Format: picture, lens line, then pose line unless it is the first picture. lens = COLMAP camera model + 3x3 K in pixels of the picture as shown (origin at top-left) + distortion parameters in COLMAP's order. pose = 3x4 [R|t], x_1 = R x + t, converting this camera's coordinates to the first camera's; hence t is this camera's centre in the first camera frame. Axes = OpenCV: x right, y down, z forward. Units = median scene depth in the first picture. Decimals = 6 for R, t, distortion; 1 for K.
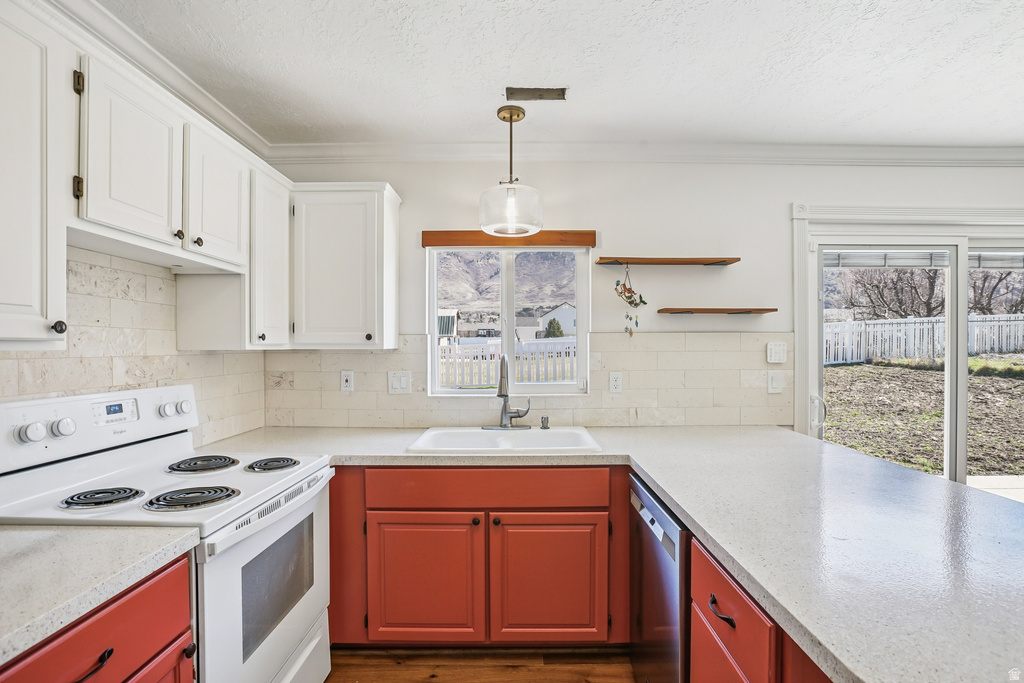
lens RADIAL K [[471.0, 0, 520.4], [0, 471.0, 349.1], [0, 0, 1]] dist [-0.047340, 0.013585]
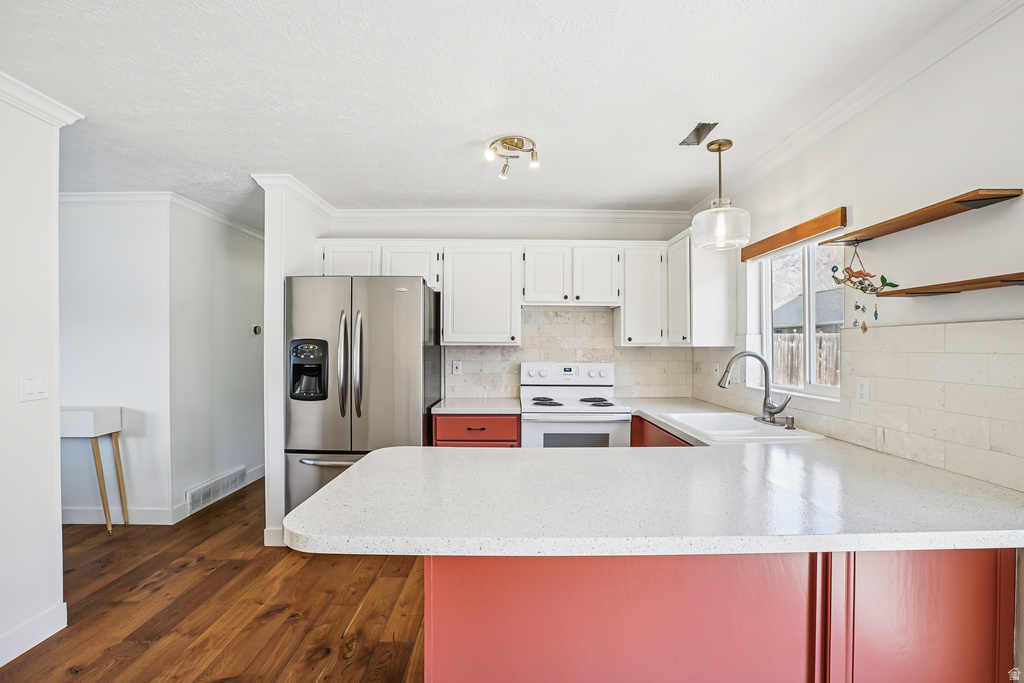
lens RADIAL K [[471.0, 0, 520.5], [0, 471.0, 345.2], [0, 0, 1]] dist [-0.047340, 0.013585]
pose [[0.023995, 0.002094, -0.999710, 0.985414], [-0.008315, 0.999964, 0.001895, -0.002245], [0.999678, 0.008267, 0.024011, 0.415433]]
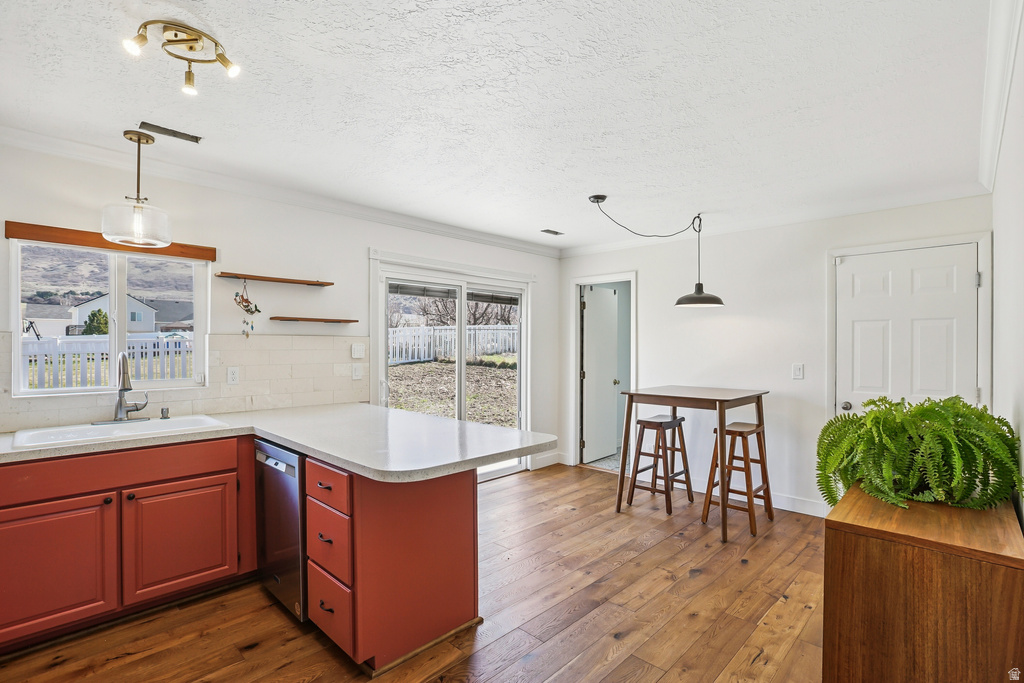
lens RADIAL K [[481.9, 0, 514.4], [0, 481.9, 345.8], [0, 0, 1]] dist [-0.033579, 0.008268]
pose [[0.696942, 0.005409, 0.717107, -0.176021], [0.000709, 0.999966, -0.008232, 0.004635], [-0.717127, 0.006246, 0.696914, -0.379677]]
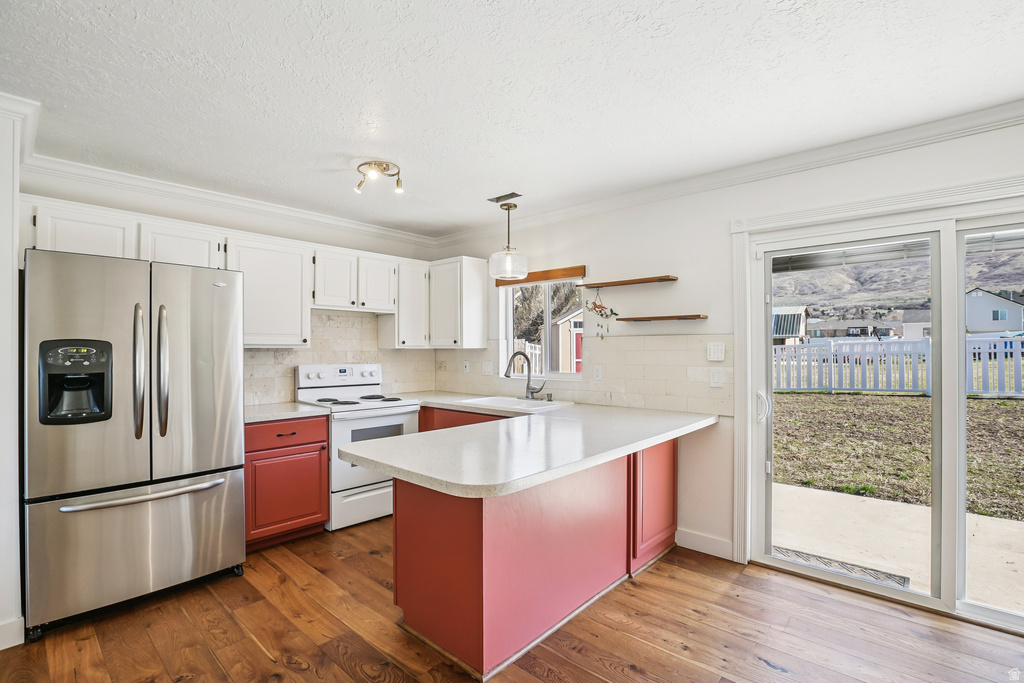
lens RADIAL K [[471.0, 0, 516.7], [0, 471.0, 346.3], [0, 0, 1]] dist [-0.047340, 0.013585]
pose [[0.752162, -0.002283, -0.658974, 0.959444], [-0.004061, 0.999959, -0.008099, 0.005028], [0.658965, 0.008768, 0.752122, -0.203644]]
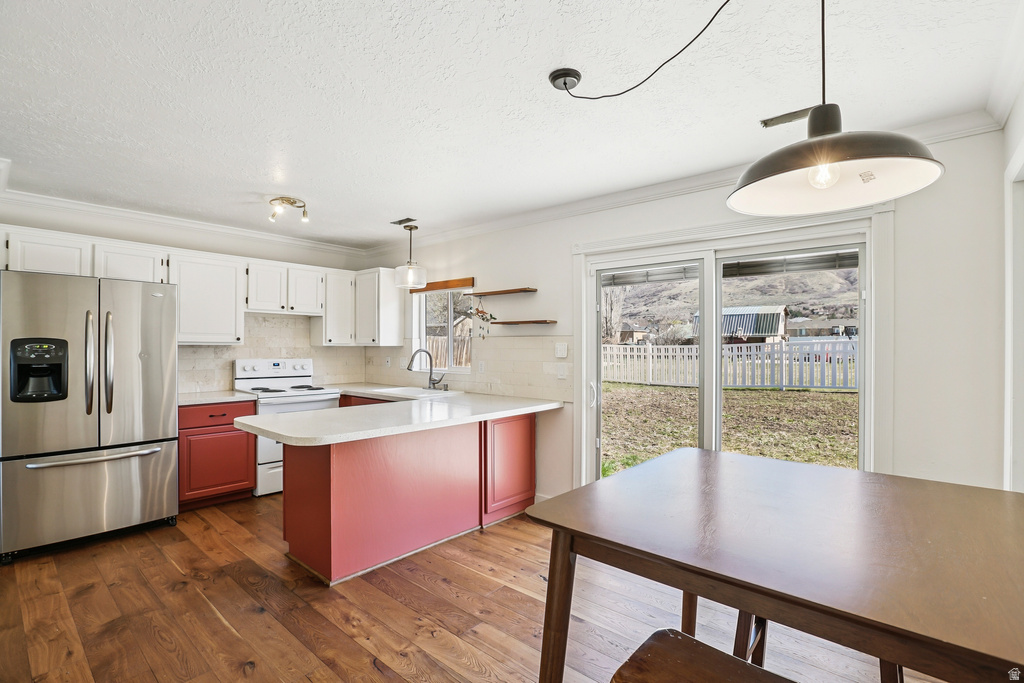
lens RADIAL K [[471.0, 0, 516.3], [0, 471.0, 346.1], [0, 0, 1]] dist [-0.047340, 0.013585]
pose [[0.765387, 0.005521, -0.643547, 1.405790], [-0.009455, 0.999952, -0.002666, -0.000081], [0.643501, 0.008125, 0.765402, -0.206204]]
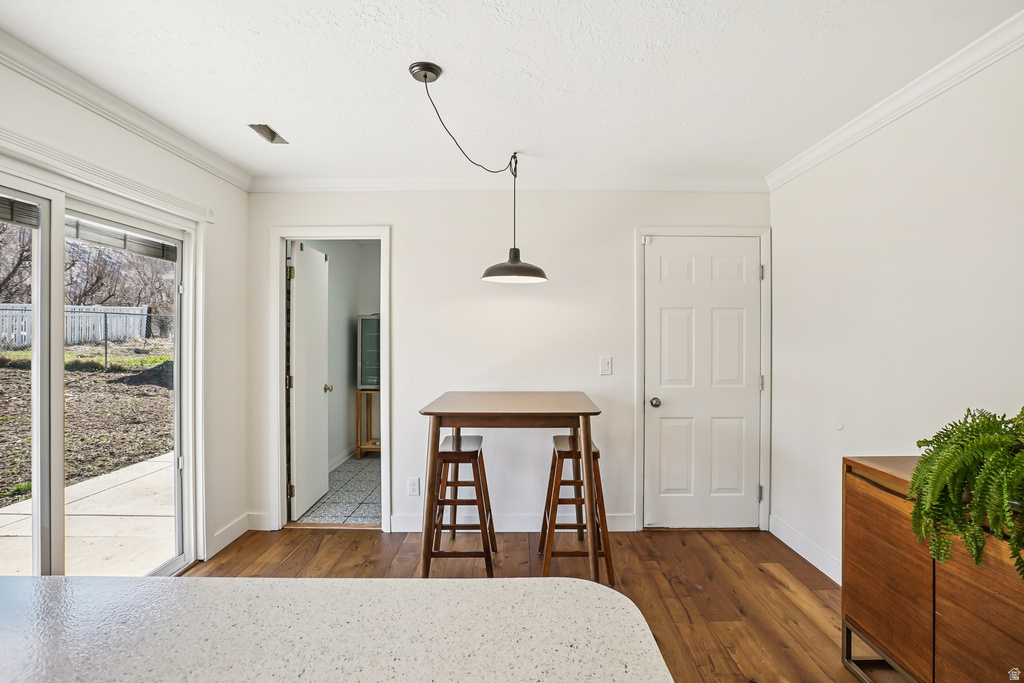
lens RADIAL K [[481.9, 0, 488.9], [0, 481.9, 334.9], [0, 0, 1]] dist [-0.033579, 0.008268]
pose [[0.011042, 0.004823, 0.999927, 0.208243], [0.007585, 0.999959, -0.004907, -0.004085], [-0.999910, 0.007638, 0.011005, 0.283303]]
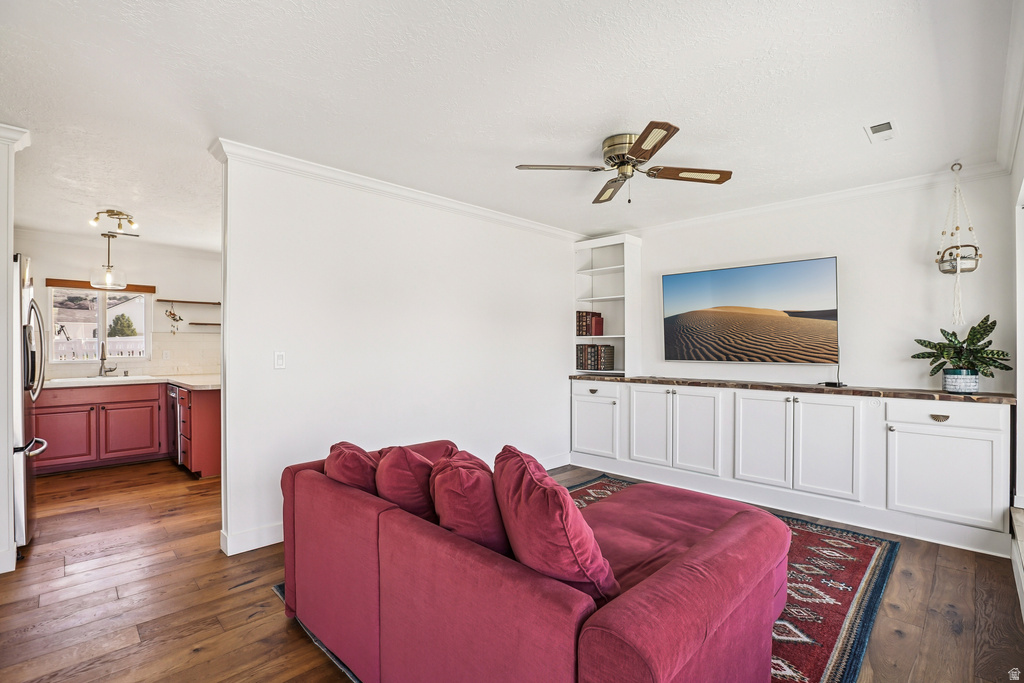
lens RADIAL K [[471.0, 0, 518.8], [0, 471.0, 348.5], [0, 0, 1]] dist [-0.047340, 0.013585]
pose [[0.706602, 0.002247, 0.707608, -0.161085], [0.002582, 0.999980, -0.005754, 0.057689], [-0.707607, 0.005893, 0.706582, -1.746685]]
